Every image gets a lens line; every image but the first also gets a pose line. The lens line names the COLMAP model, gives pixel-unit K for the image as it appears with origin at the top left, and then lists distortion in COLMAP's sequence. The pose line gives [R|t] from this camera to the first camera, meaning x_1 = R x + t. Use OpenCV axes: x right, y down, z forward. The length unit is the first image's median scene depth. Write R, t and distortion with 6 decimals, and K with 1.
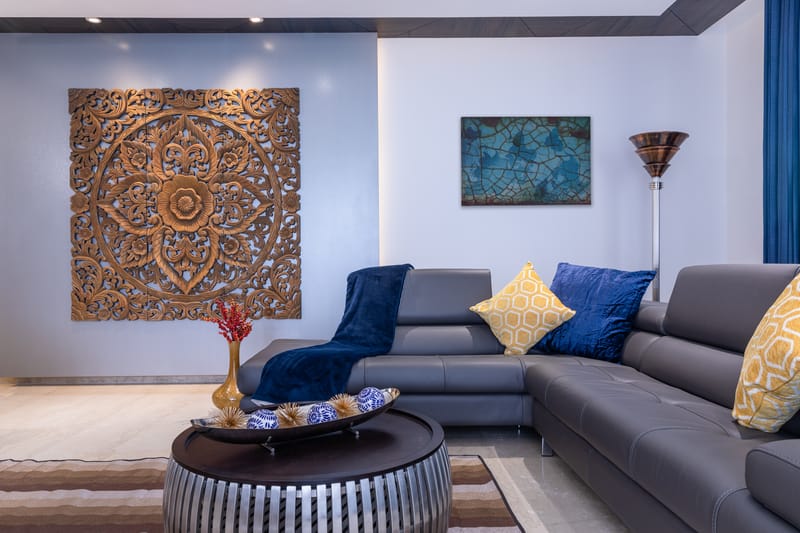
lens RADIAL K [[555.7, 0, 427.8], [0, 555.7, 276.0], [0, 0, 1]] dist [0.007498, 0.004897]
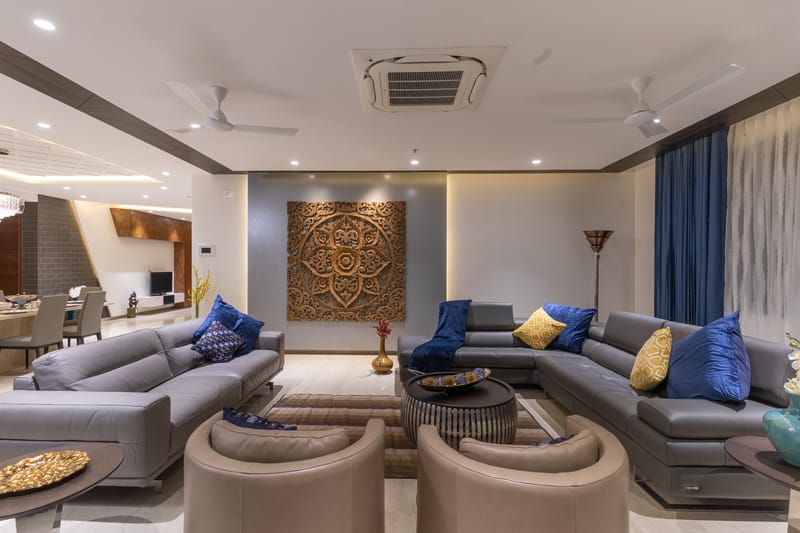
lens RADIAL K [[393.4, 0, 406.0], [0, 393.4, 266.3], [0, 0, 1]] dist [0.002270, -0.000694]
pose [[0.999260, 0.014173, -0.035757, -0.180246], [-0.014006, 0.999890, 0.004900, -0.122125], [0.035822, -0.004395, 0.999349, -0.349131]]
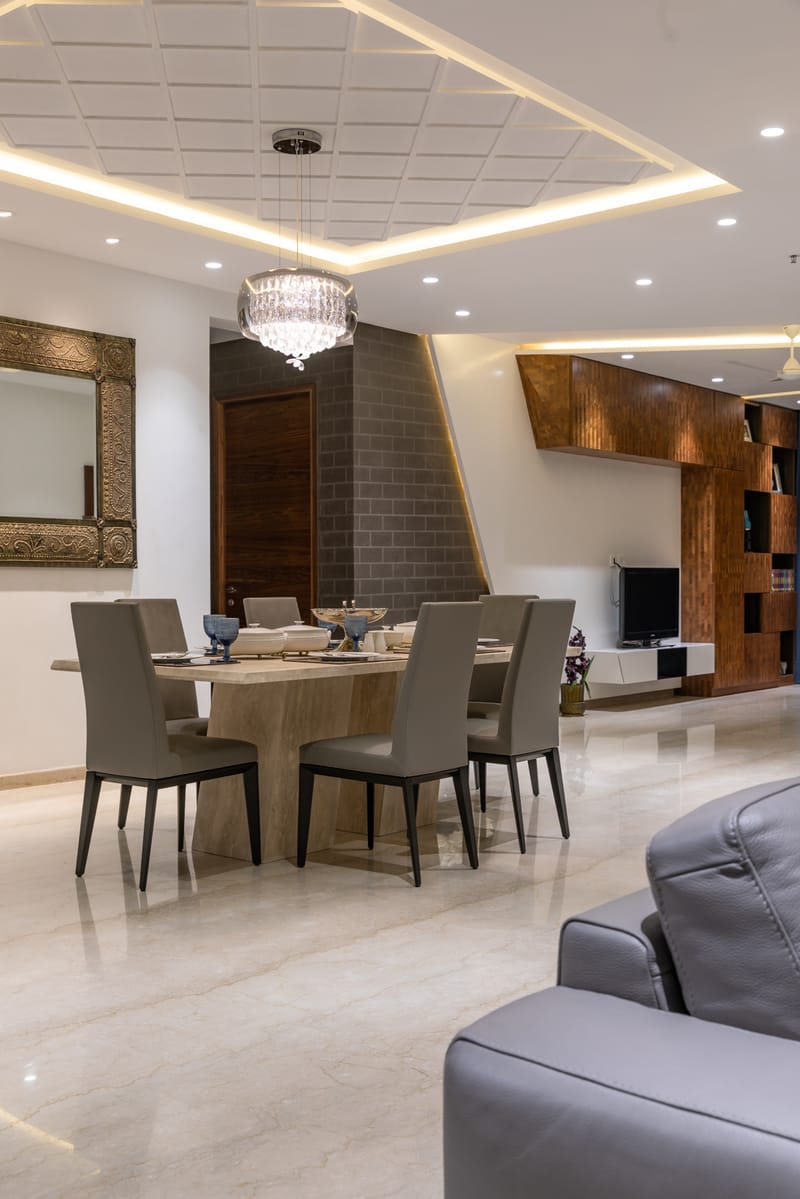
lens RADIAL K [[1274.1, 0, 402.8], [0, 1274.1, 595.0], [0, 0, 1]] dist [0.049412, 0.000000]
pose [[0.769673, 0.012522, -0.638315, -0.610858], [-0.003900, 0.999881, 0.014912, -0.042776], [0.638426, -0.008988, 0.769631, -0.061358]]
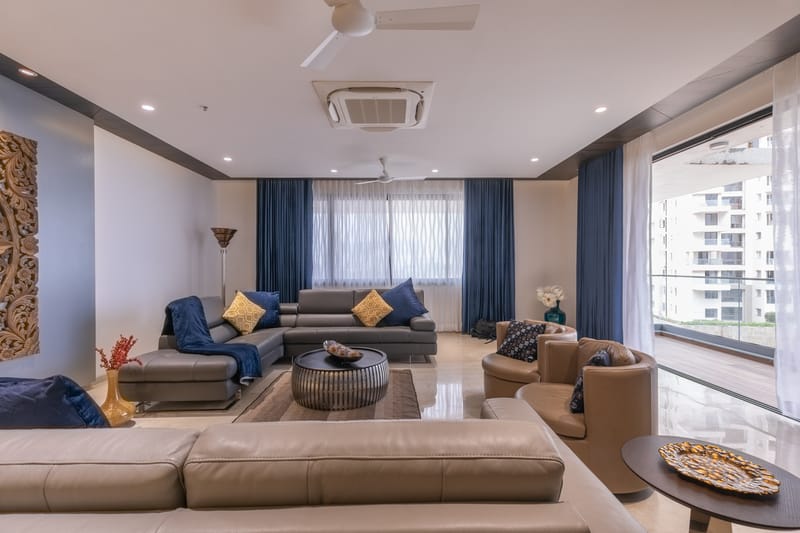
lens RADIAL K [[355.2, 0, 400.4], [0, 355.2, 267.4], [0, 0, 1]] dist [0.013209, -0.000403]
pose [[-0.022270, 0.004787, 0.999741, -0.955040], [0.004908, 0.999977, -0.004679, -0.085191], [-0.999740, 0.004802, -0.022293, 0.306288]]
